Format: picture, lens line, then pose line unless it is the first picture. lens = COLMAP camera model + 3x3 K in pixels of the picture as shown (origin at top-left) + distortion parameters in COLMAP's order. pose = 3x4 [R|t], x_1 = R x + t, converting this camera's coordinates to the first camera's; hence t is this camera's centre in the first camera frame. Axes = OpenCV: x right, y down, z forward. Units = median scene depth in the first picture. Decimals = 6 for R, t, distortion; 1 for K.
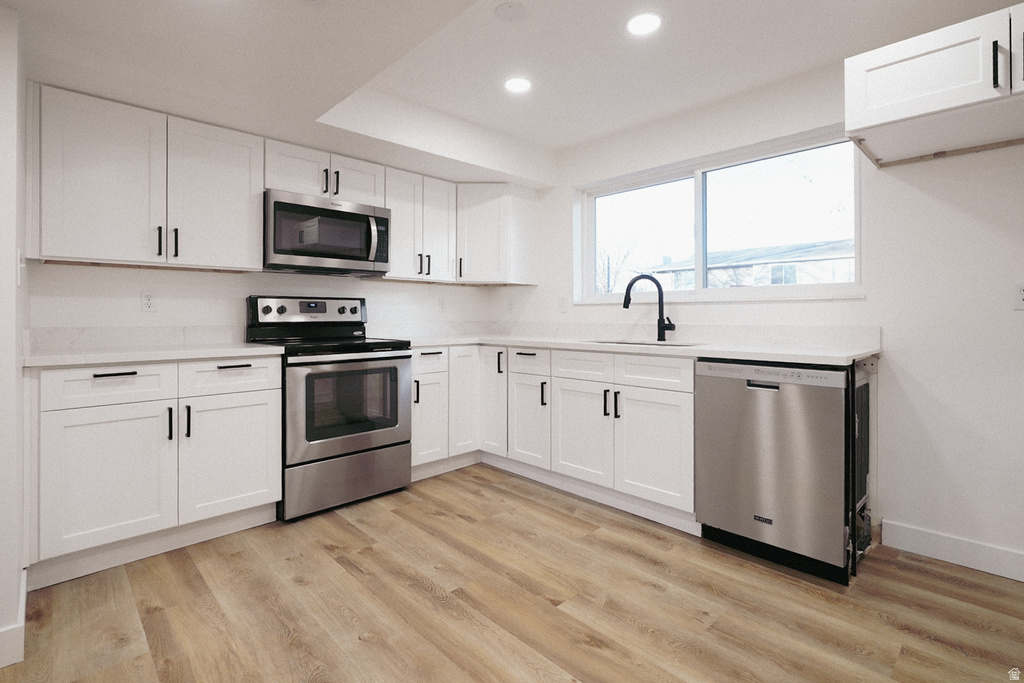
lens RADIAL K [[480.5, 0, 513.8], [0, 480.5, 314.6], [0, 0, 1]] dist [0.000298, 0.000218]
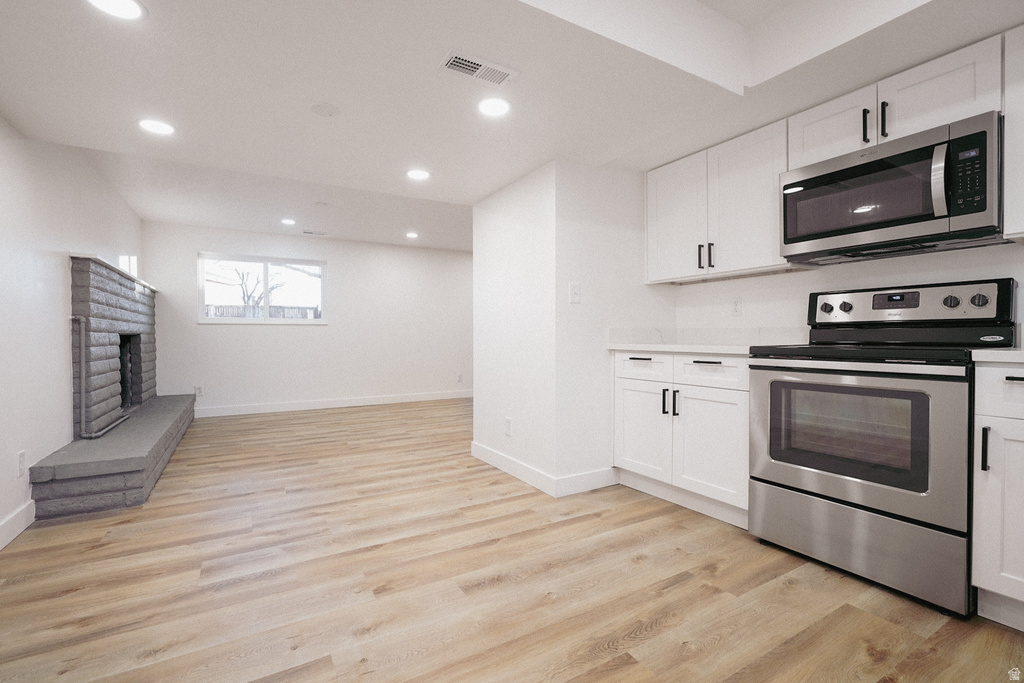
lens RADIAL K [[467.4, 0, 516.3], [0, 467.4, 338.2], [0, 0, 1]] dist [-0.000286, 0.000371]
pose [[-0.224109, 0.005963, -0.974546, 0.539592], [0.007237, 0.999964, 0.004454, 0.046367], [0.974537, -0.006055, -0.224144, 0.823028]]
